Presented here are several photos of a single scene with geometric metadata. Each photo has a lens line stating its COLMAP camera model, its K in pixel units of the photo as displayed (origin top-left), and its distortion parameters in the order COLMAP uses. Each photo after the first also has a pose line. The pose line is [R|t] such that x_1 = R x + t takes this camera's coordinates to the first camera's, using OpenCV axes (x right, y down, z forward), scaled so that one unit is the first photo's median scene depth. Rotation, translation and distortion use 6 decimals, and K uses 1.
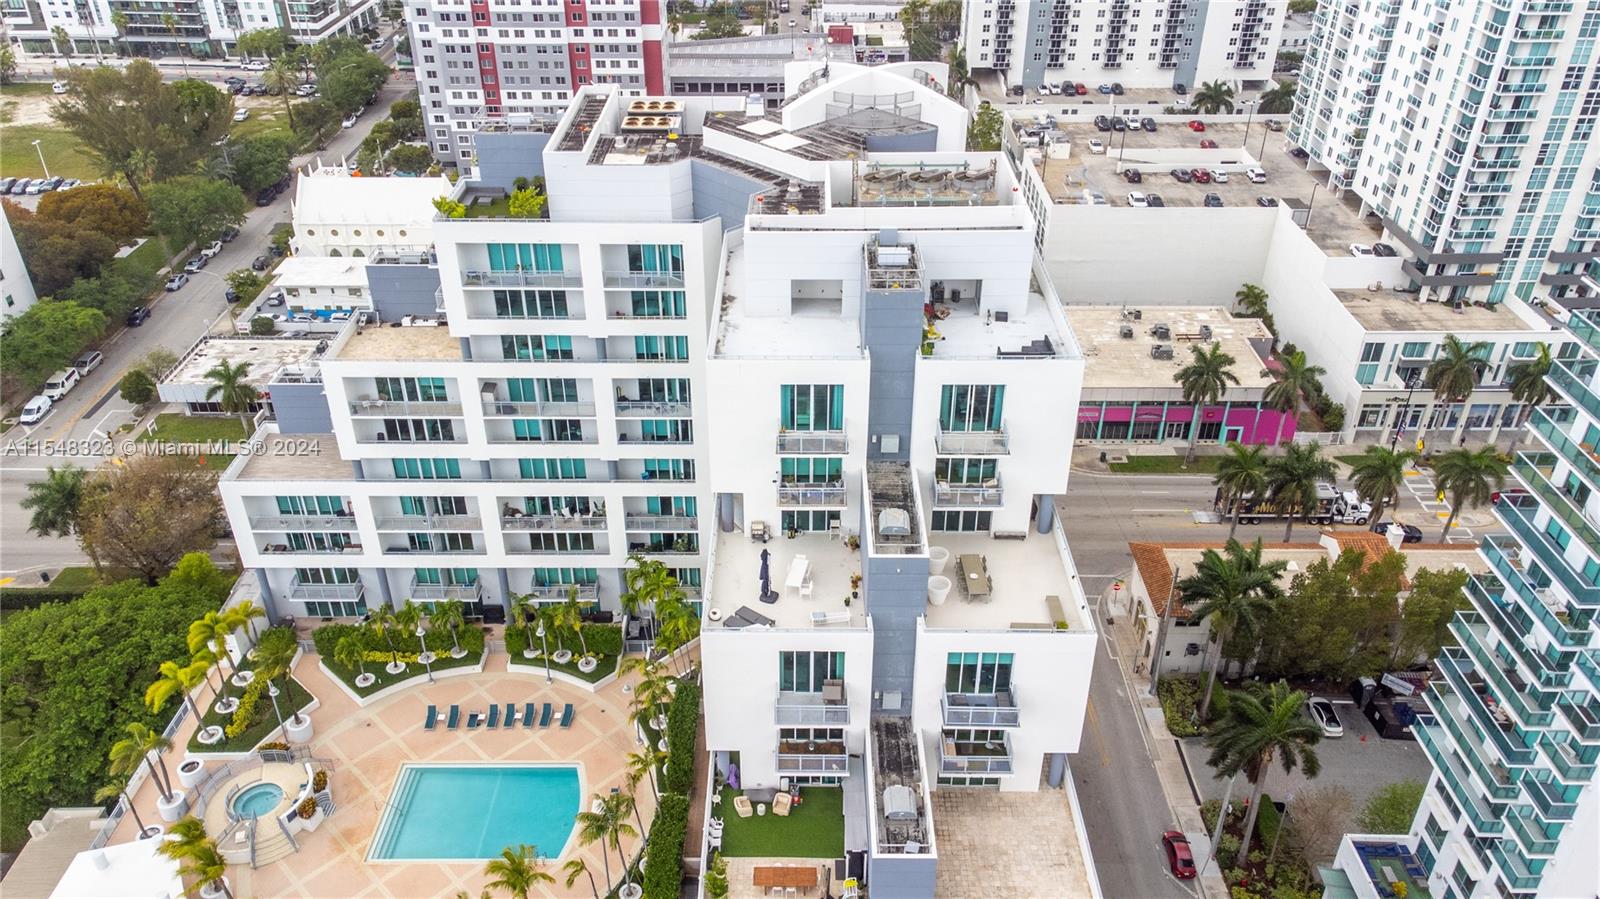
lens RADIAL K [[1204.8, 0, 800.0], [0, 1204.8, 449.5], [0, 0, 1]] dist [0.024581, 0.000253]
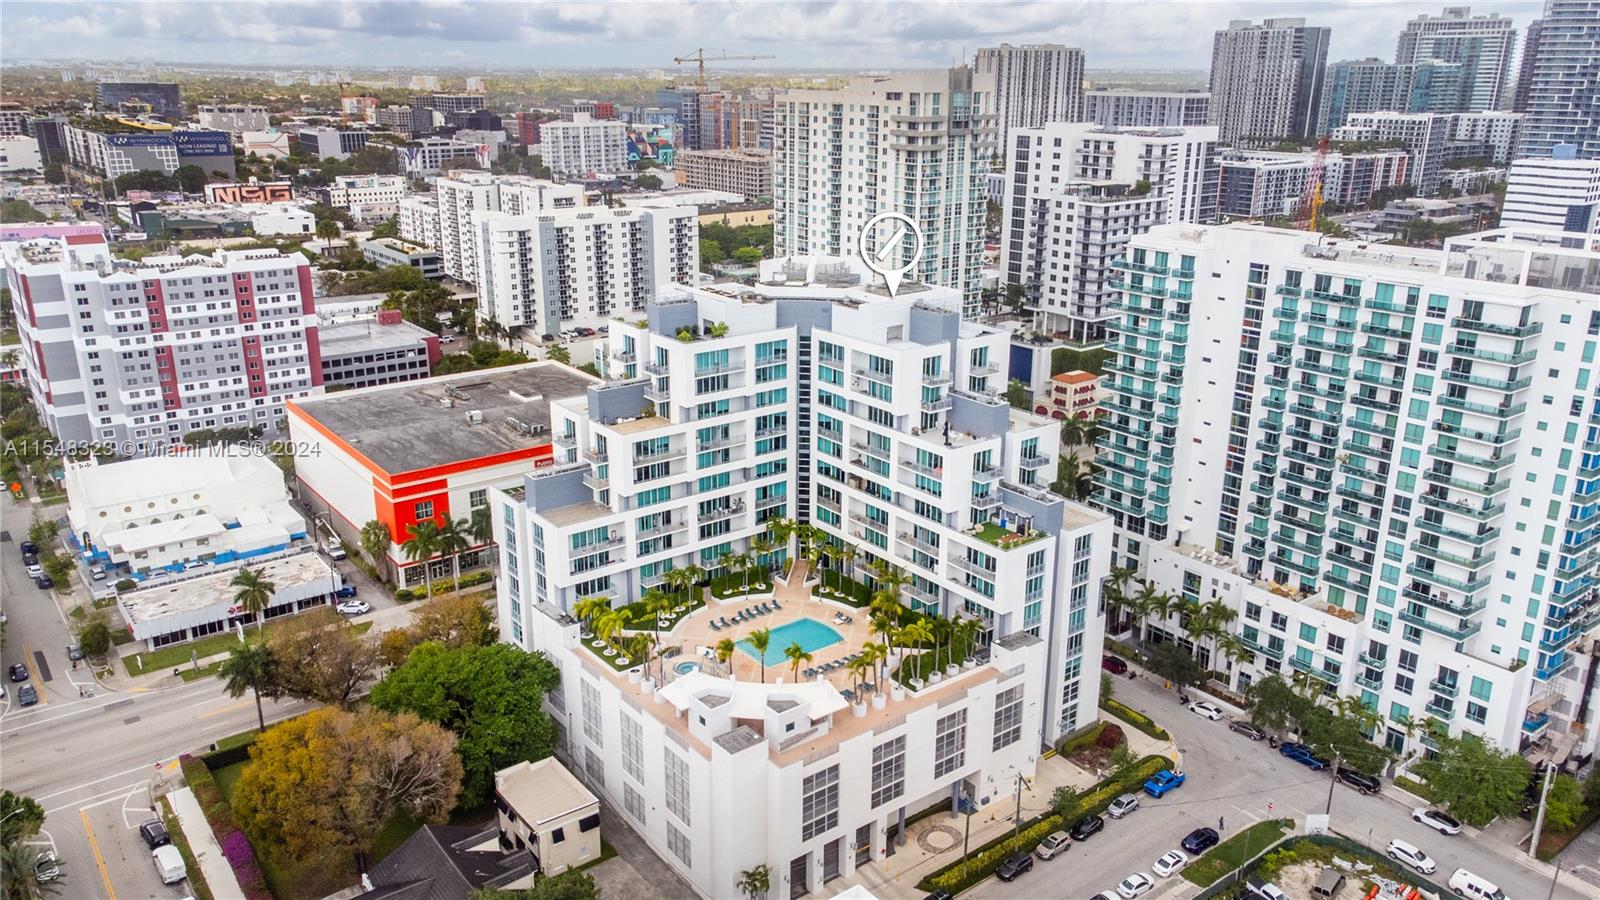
lens RADIAL K [[1195.8, 0, 803.5], [0, 1195.8, 456.5], [0, 0, 1]] dist [0.048840, -0.002076]
pose [[0.786978, -0.188932, 0.587341, -0.475083], [0.320128, 0.938831, -0.126941, 0.102316], [-0.527431, 0.287924, 0.799322, -0.209011]]
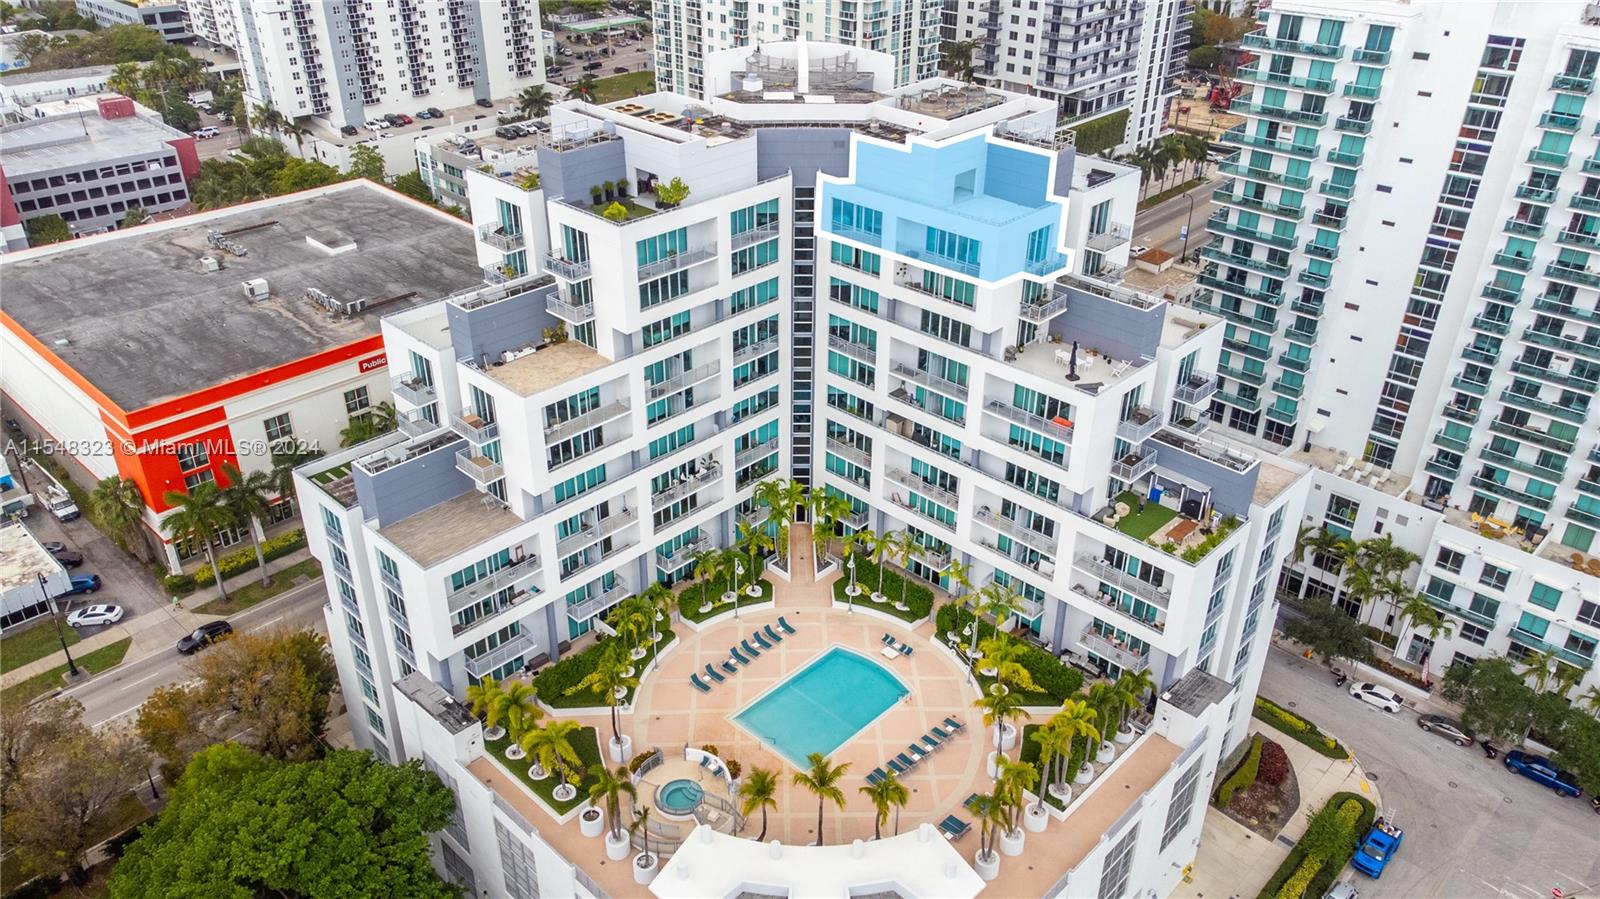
lens RADIAL K [[1191.3, 0, 804.1], [0, 1191.3, 452.4], [0, 0, 1]] dist [0.004803, 0.093369]
pose [[0.687941, -0.358175, 0.631227, -0.340963], [0.374848, 0.920104, 0.113564, -0.022191], [-0.621471, 0.158488, 0.767239, 0.036527]]
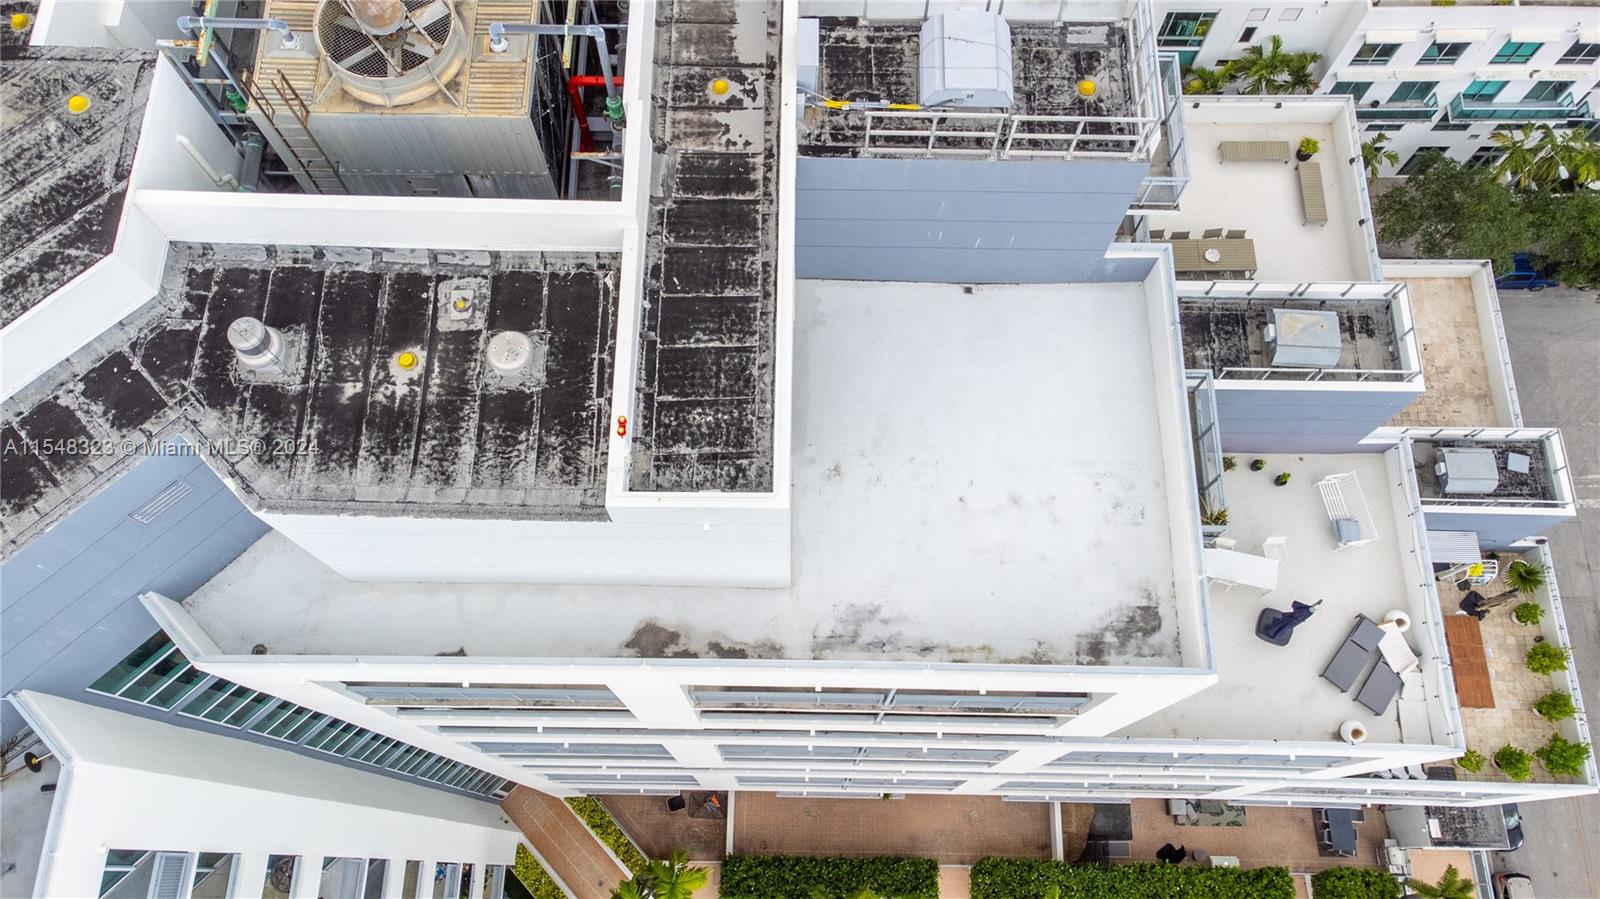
lens RADIAL K [[1187.8, 0, 800.0], [0, 1187.8, 449.5], [0, 0, 1]] dist [0.064637, -0.000772]
pose [[0.012906, -0.941373, 0.337121, -0.037111], [0.521785, 0.293946, 0.800835, -0.121162], [-0.852980, 0.165568, 0.494988, 0.264153]]
